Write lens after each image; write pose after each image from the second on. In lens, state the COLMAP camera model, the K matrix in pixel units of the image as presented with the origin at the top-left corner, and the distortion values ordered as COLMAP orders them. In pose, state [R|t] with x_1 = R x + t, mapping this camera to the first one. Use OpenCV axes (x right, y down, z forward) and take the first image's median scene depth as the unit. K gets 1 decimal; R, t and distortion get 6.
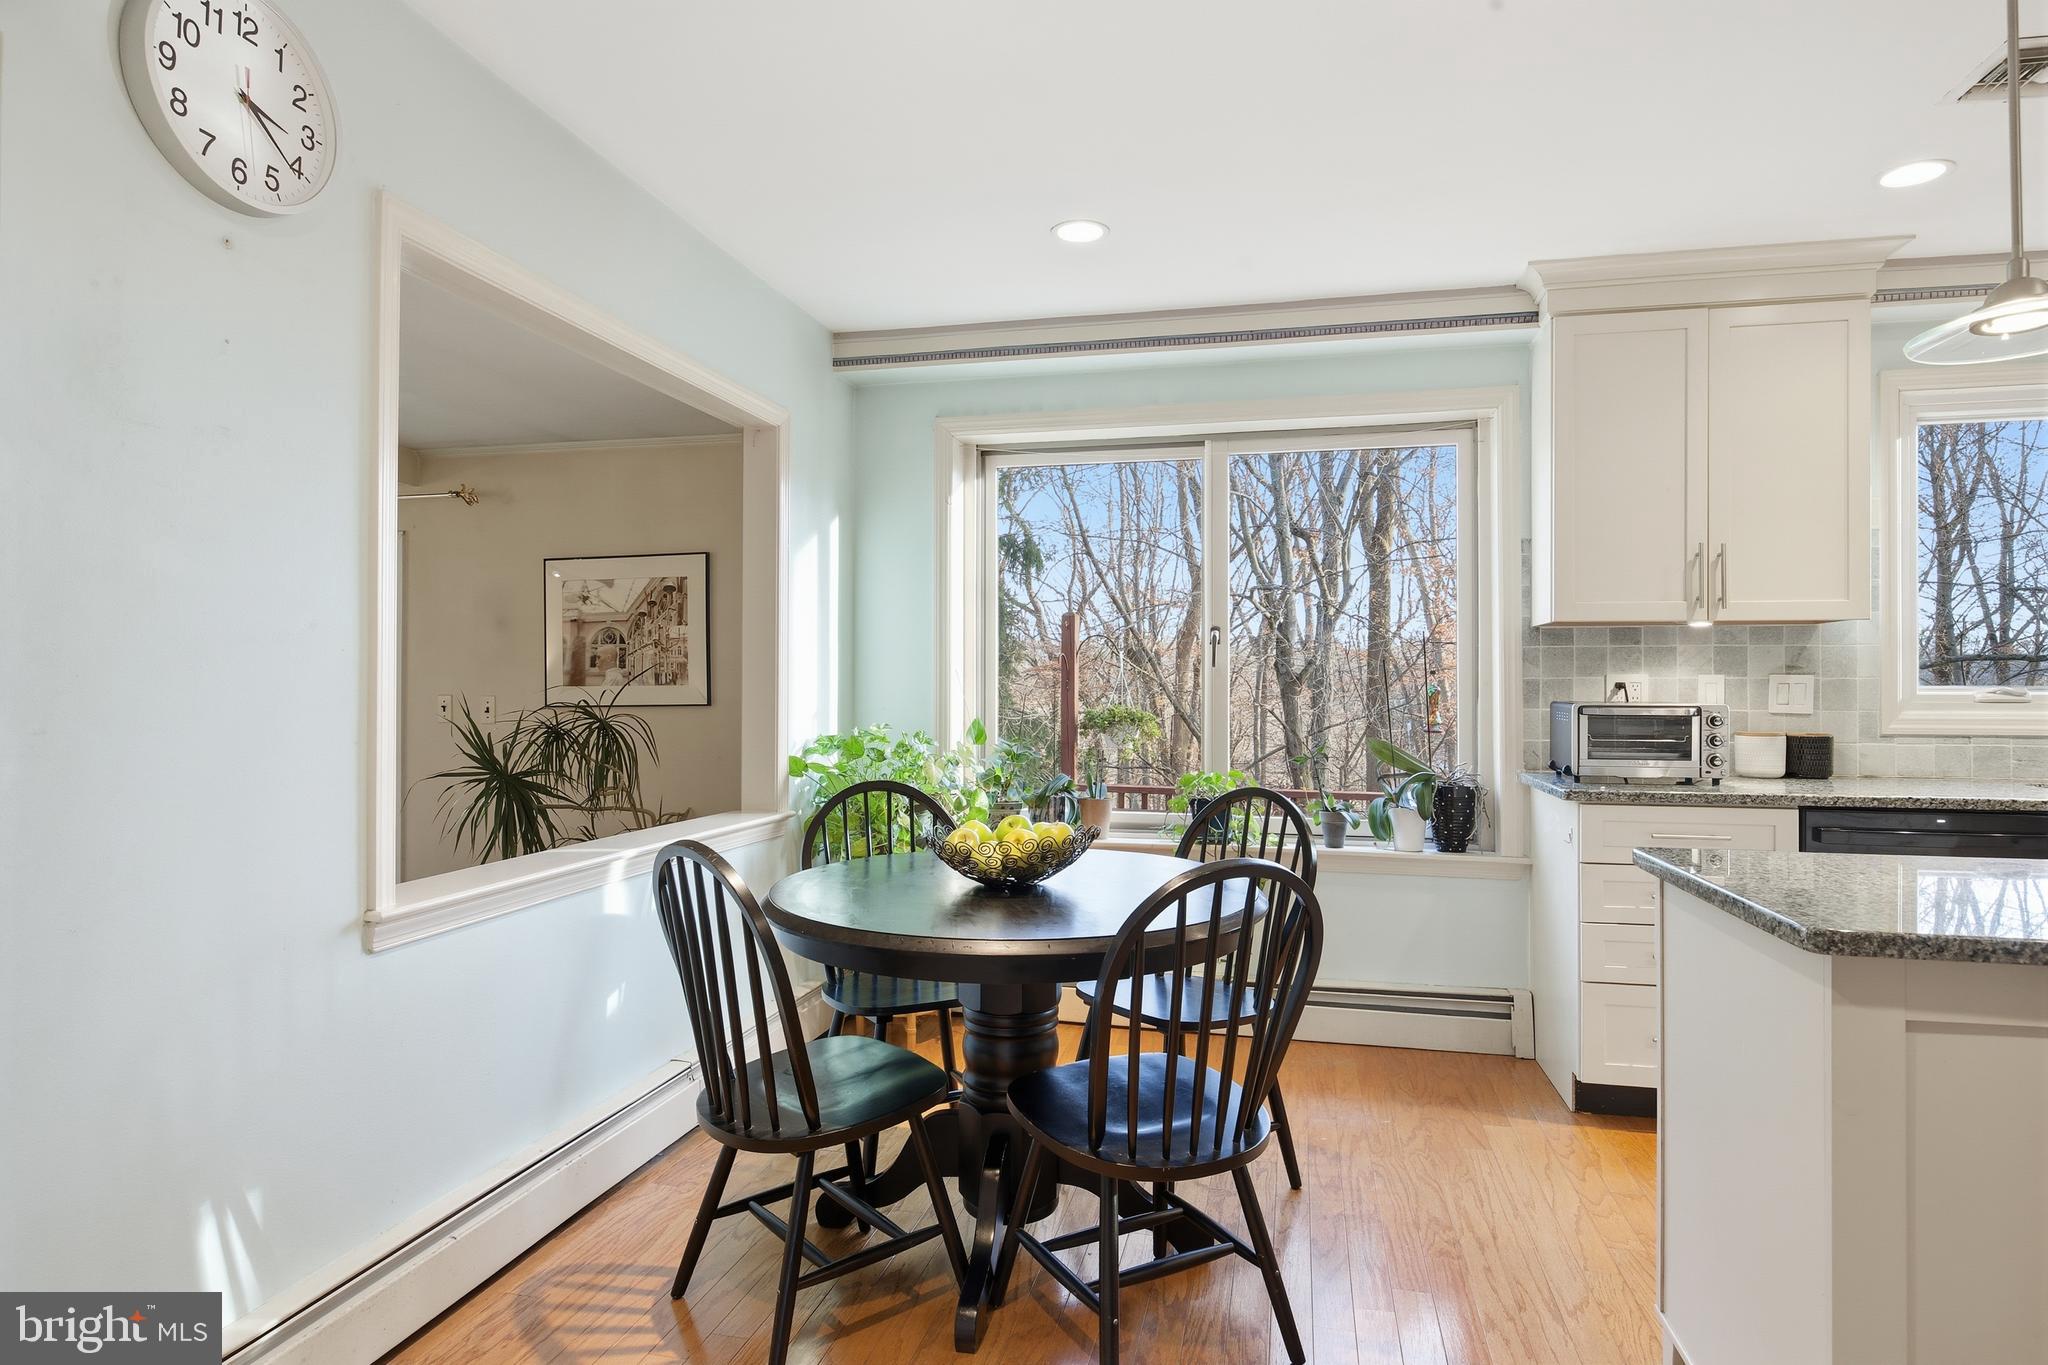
lens RADIAL K [[1110.0, 0, 1039.4], [0, 1110.0, 679.2], [0, 0, 1]] dist [-0.003207, -0.000395]
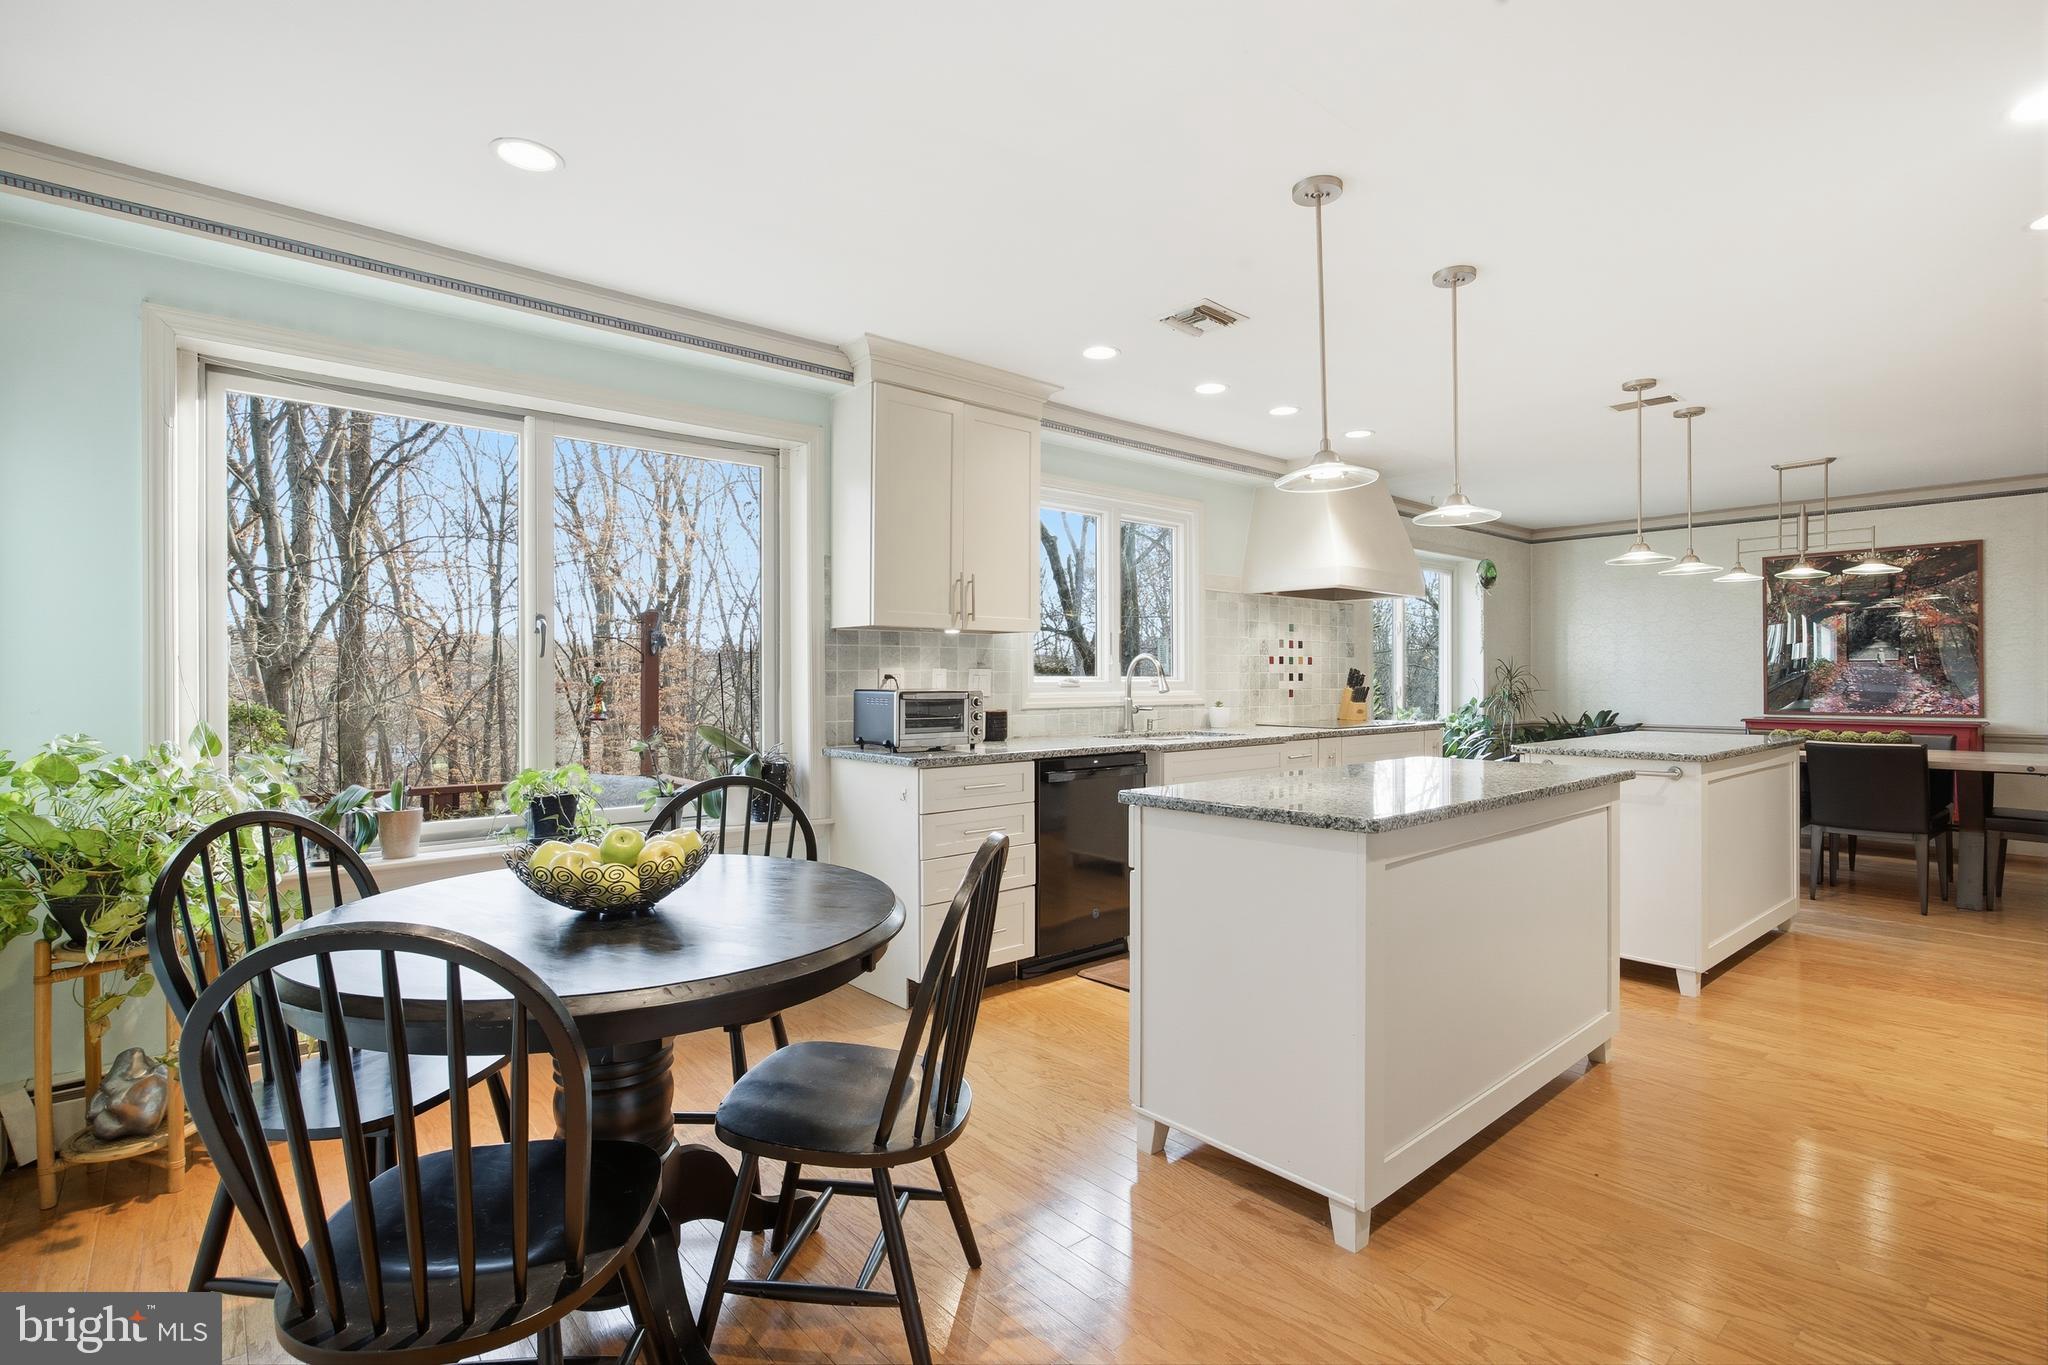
lens RADIAL K [[958.2, 0, 1027.4], [0, 958.2, 679.0], [0, 0, 1]] dist [-0.022030, 0.009936]
pose [[0.588290, -0.002178, 0.808647, -0.295091], [-0.001646, 0.999991, 0.003891, 0.003567], [-0.808648, -0.003621, 0.588281, 0.218009]]
